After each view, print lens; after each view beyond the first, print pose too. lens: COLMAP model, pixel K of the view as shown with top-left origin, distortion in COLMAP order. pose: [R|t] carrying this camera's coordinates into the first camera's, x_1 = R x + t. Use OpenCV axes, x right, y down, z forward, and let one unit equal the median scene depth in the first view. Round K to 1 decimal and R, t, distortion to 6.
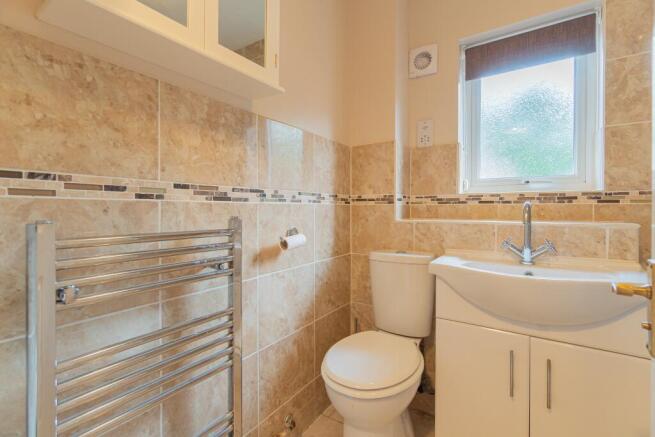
lens RADIAL K [[303.3, 0, 329.5], [0, 303.3, 212.4], [0, 0, 1]] dist [-0.000668, 0.000566]
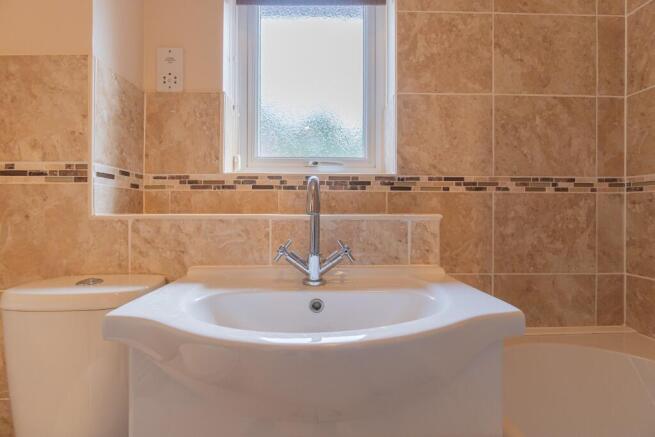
lens RADIAL K [[303.3, 0, 329.5], [0, 303.3, 212.4], [0, 0, 1]] dist [-0.000668, 0.000566]
pose [[0.816219, 0.004080, 0.577728, 0.278733], [0.003715, 0.999917, -0.012311, 0.031926], [-0.577731, 0.012195, 0.816136, 0.416047]]
